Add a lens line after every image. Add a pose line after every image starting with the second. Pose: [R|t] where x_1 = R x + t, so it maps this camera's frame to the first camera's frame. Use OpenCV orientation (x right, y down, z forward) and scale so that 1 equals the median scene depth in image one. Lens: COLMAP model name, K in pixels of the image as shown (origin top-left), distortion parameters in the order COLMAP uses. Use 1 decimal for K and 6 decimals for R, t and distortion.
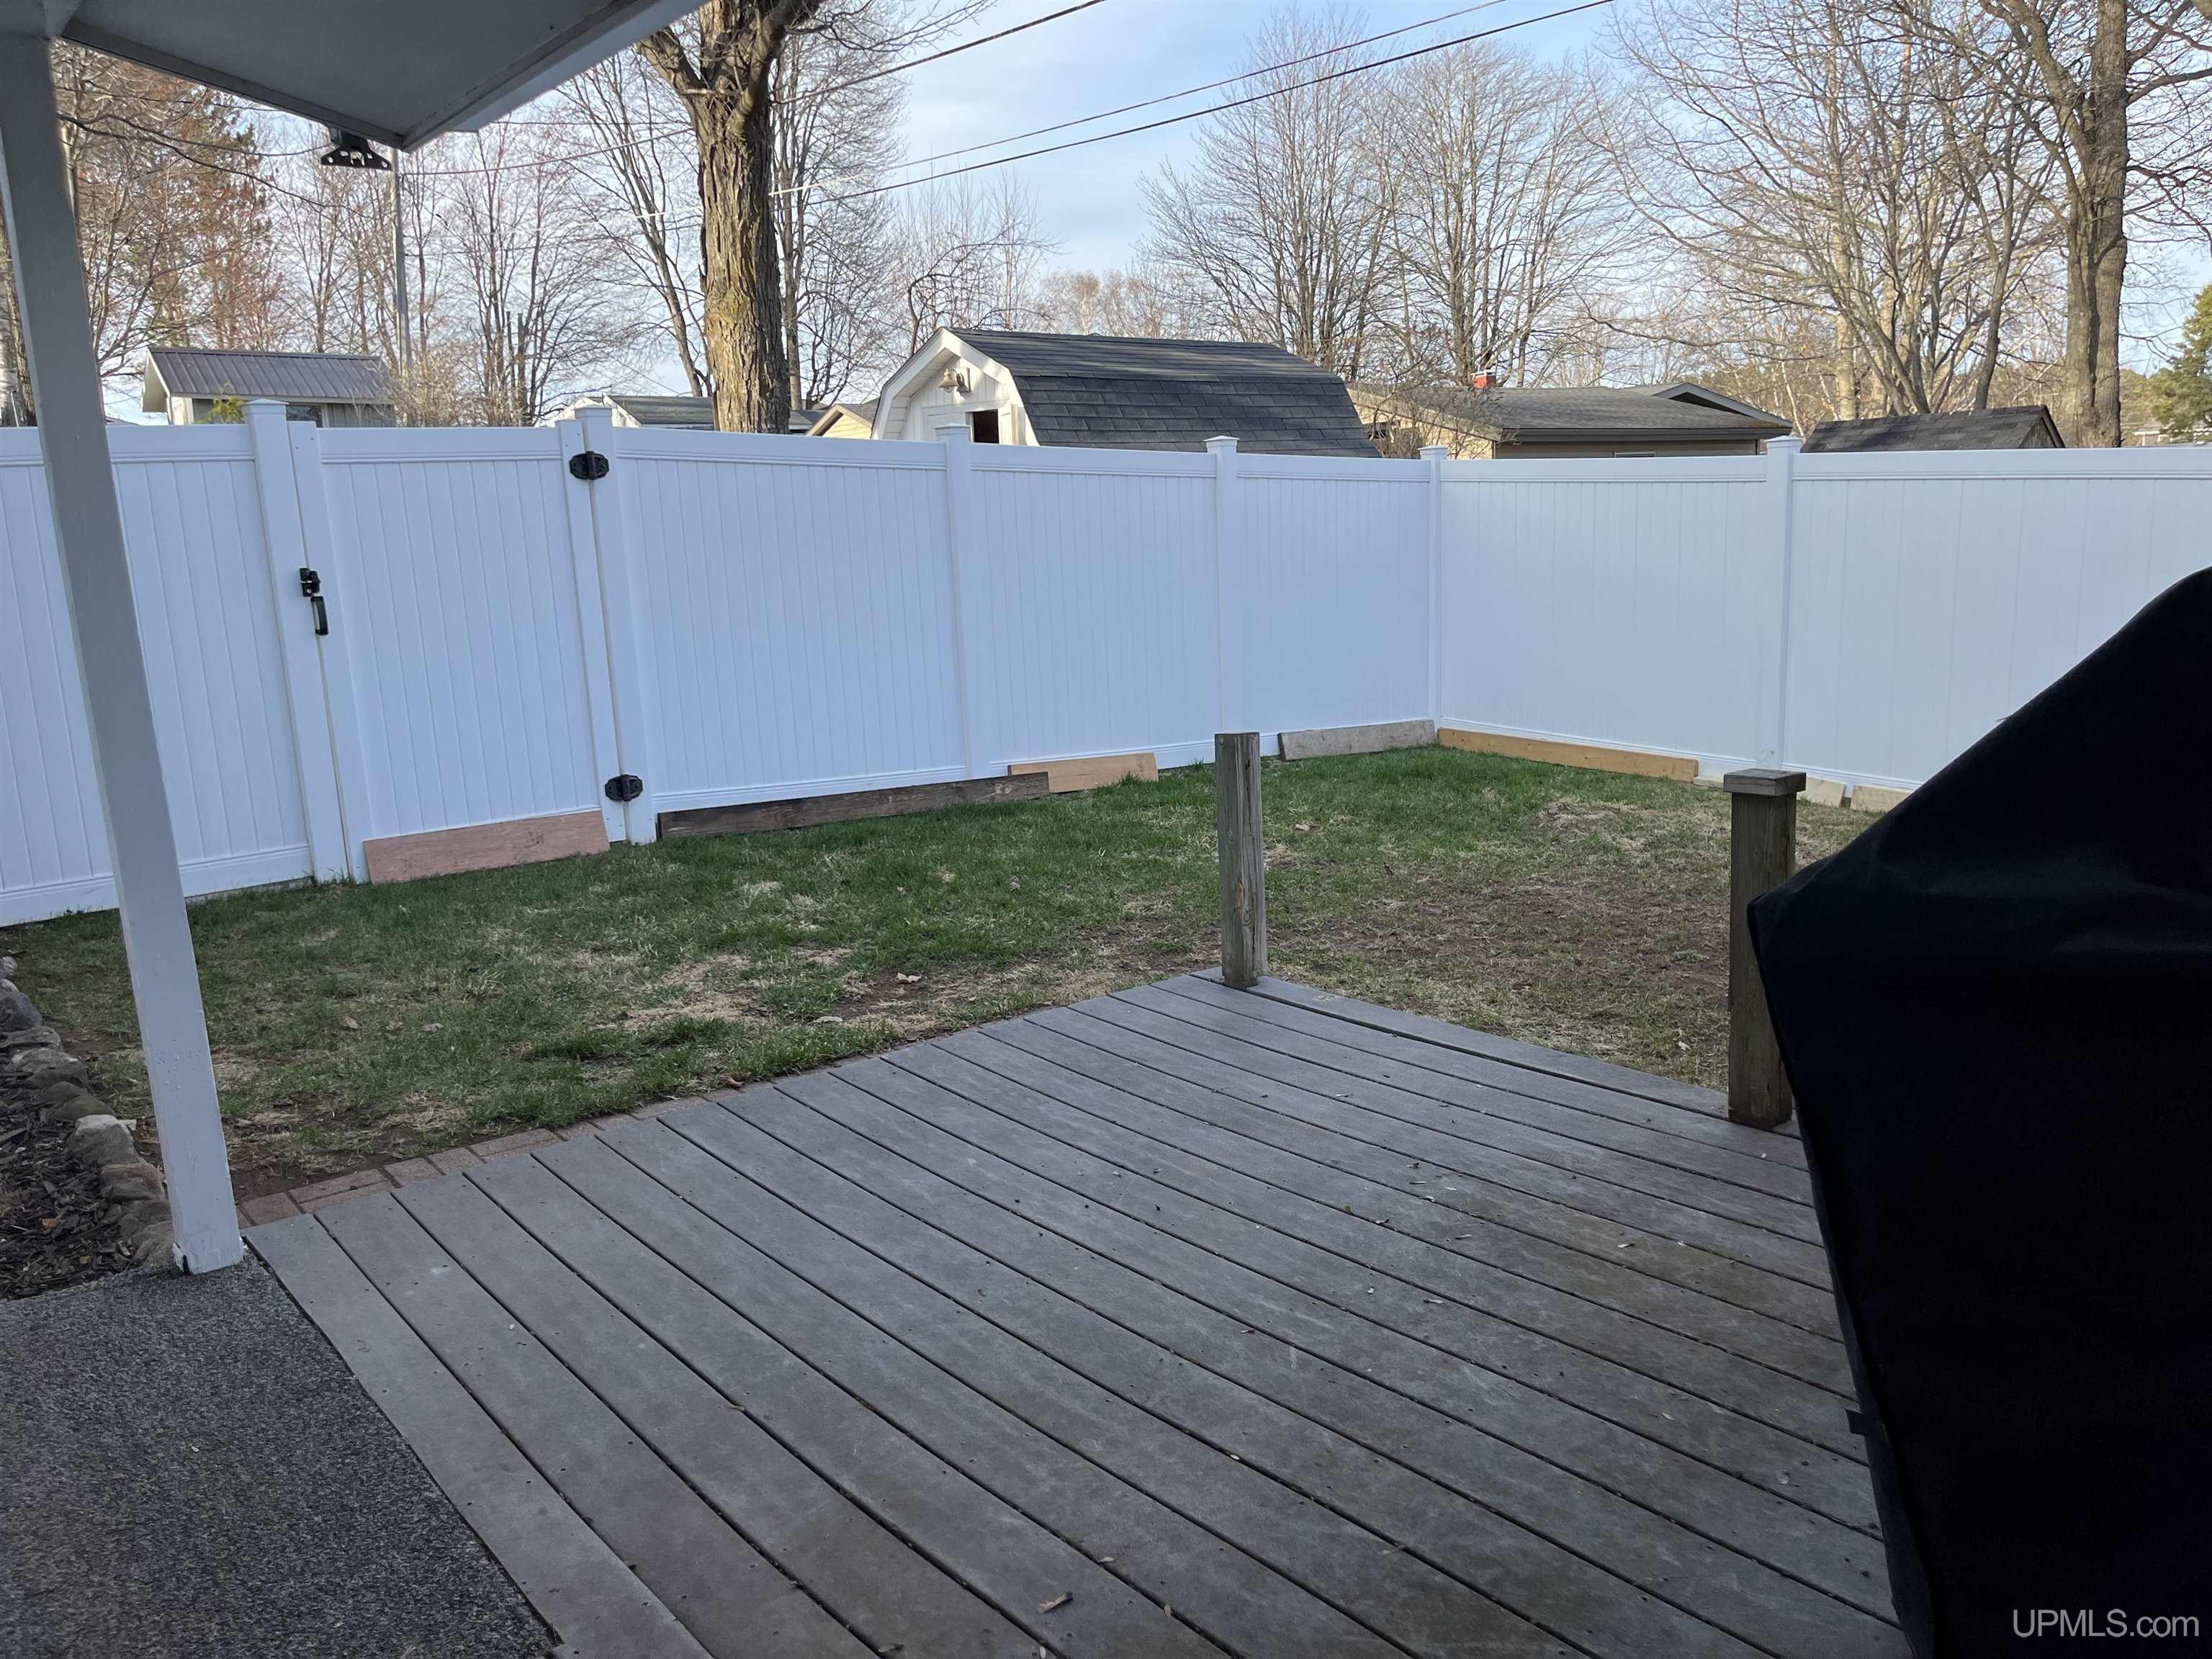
lens RADIAL K [[1667.9, 0, 1110.5], [0, 1667.9, 834.9], [0, 0, 1]] dist [0.043749, -0.016973]
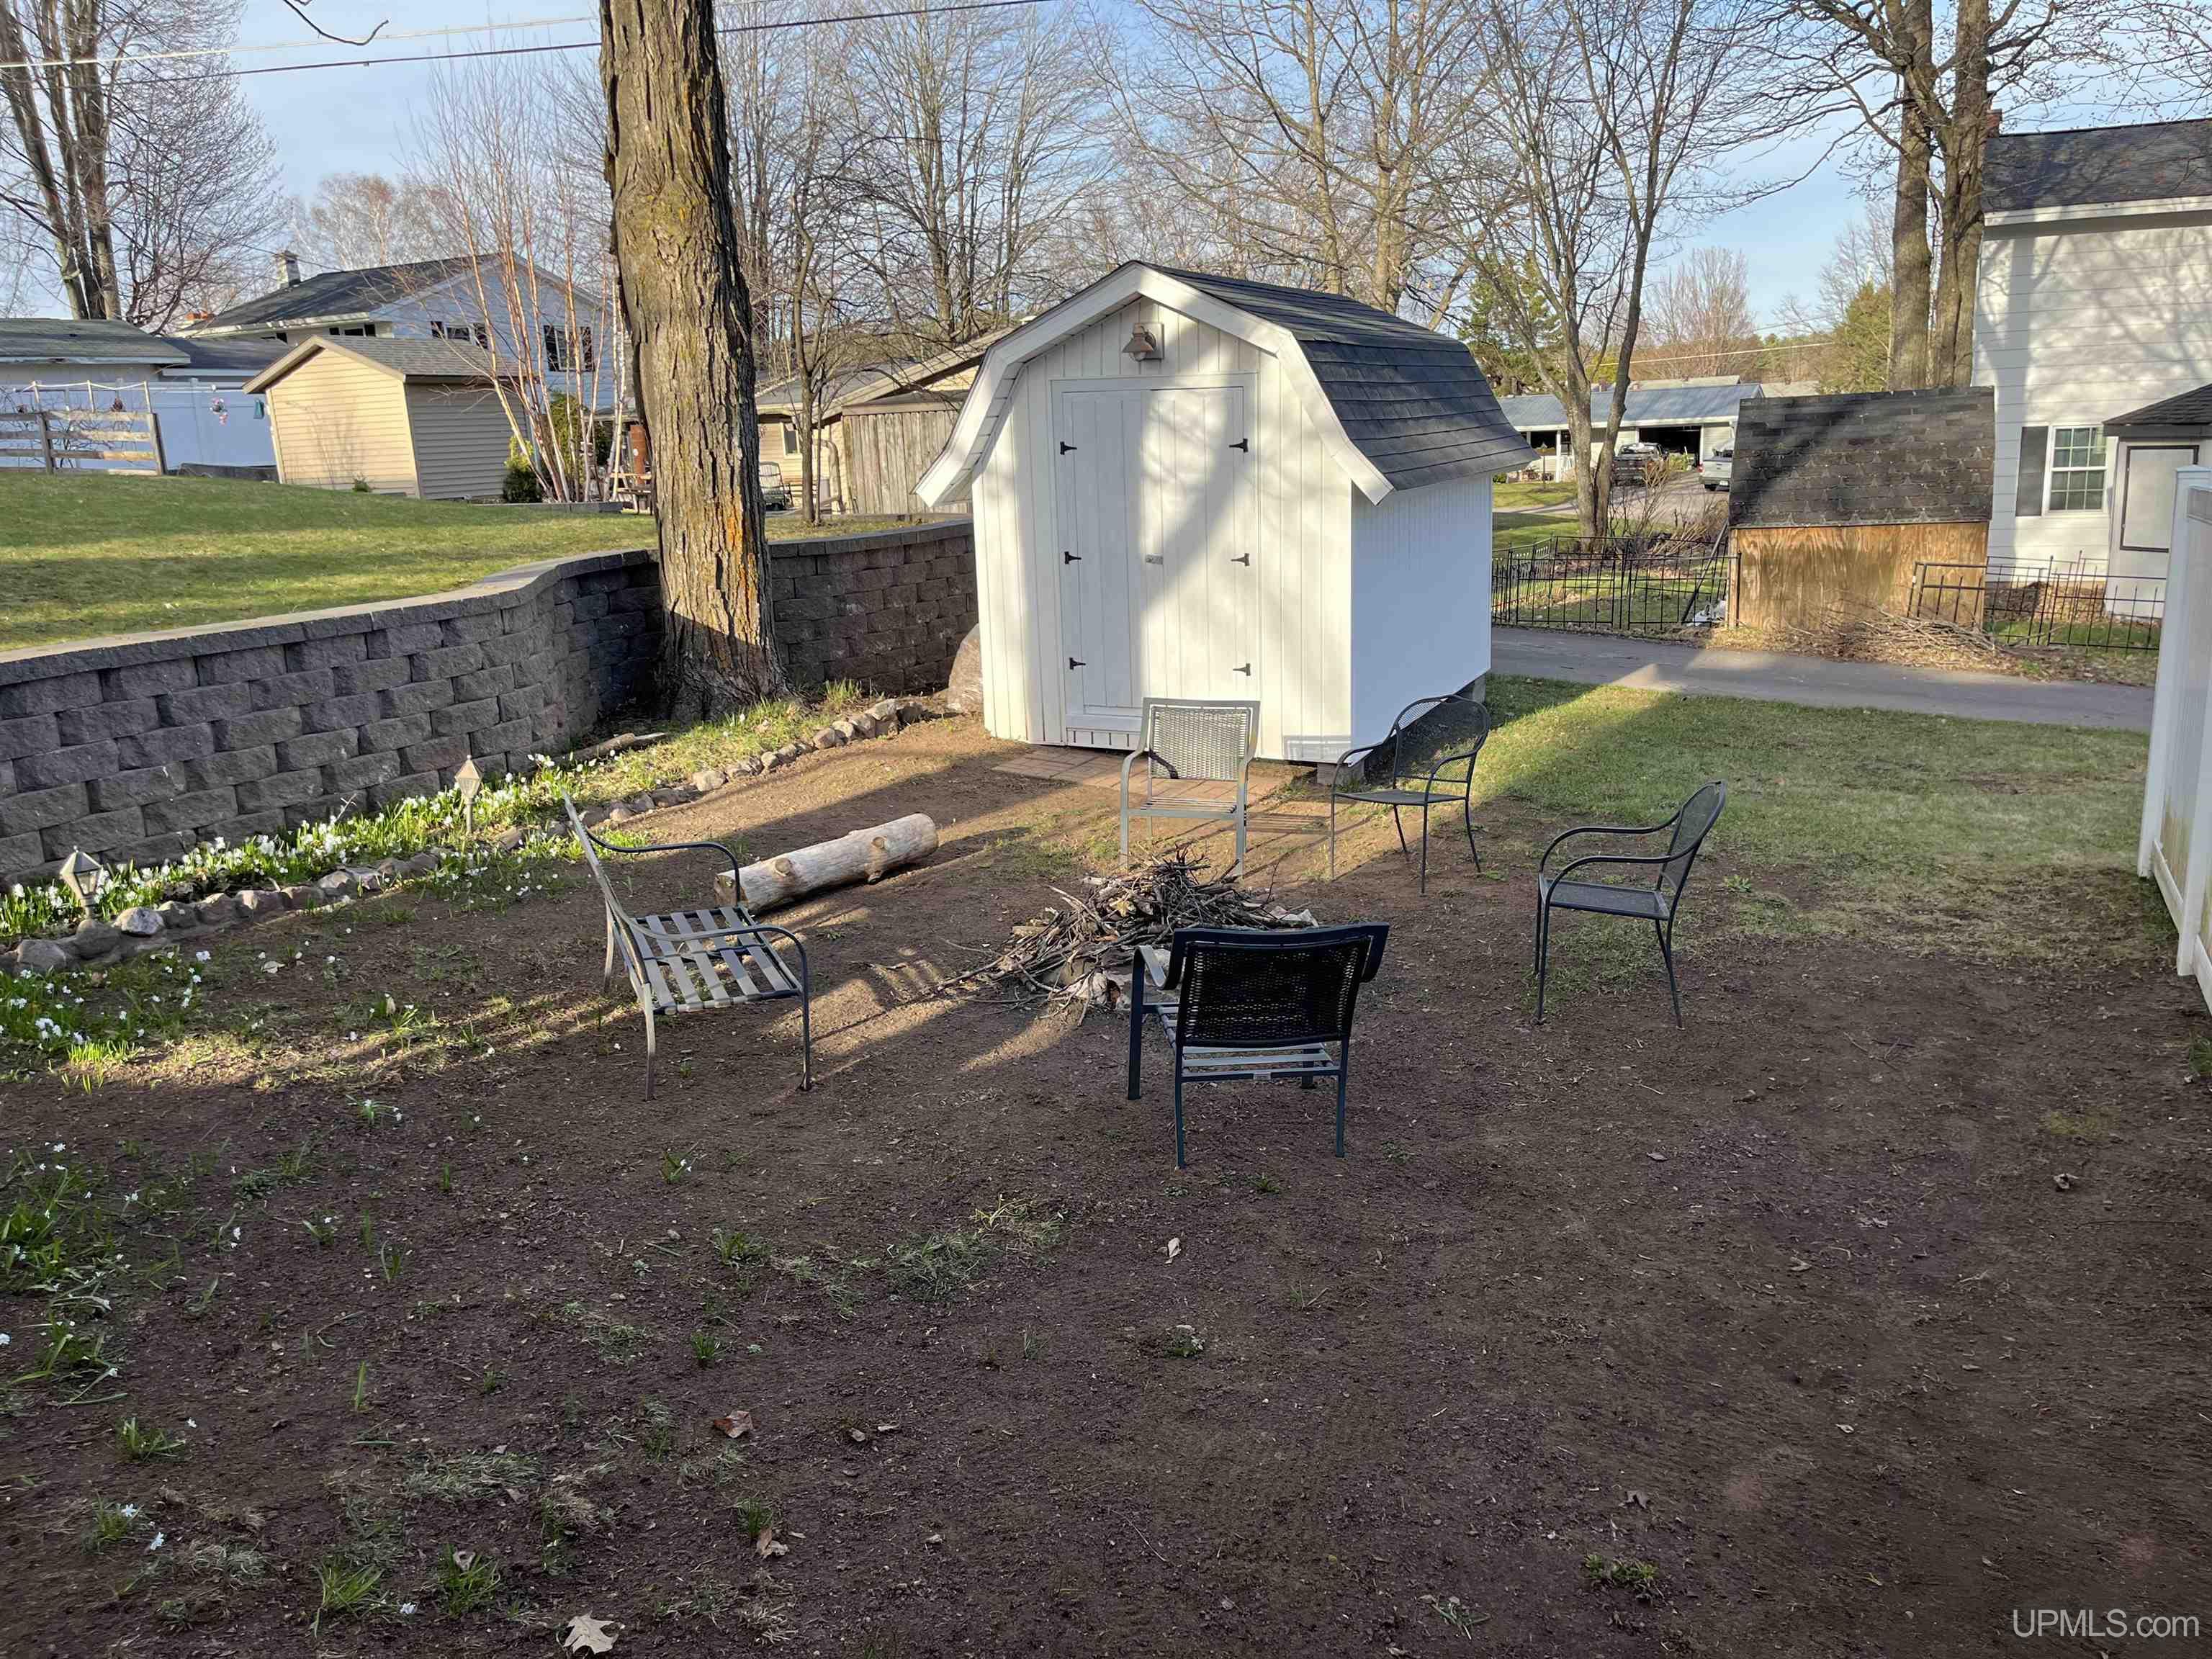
lens RADIAL K [[1667.9, 0, 1109.5], [0, 1667.9, 820.5], [0, 0, 1]] dist [0.043749, -0.016973]
pose [[0.913934, -0.091522, 0.395410, -0.345657], [0.079992, 0.995752, 0.045589, -0.102362], [-0.397903, -0.010036, 0.917373, 0.354356]]
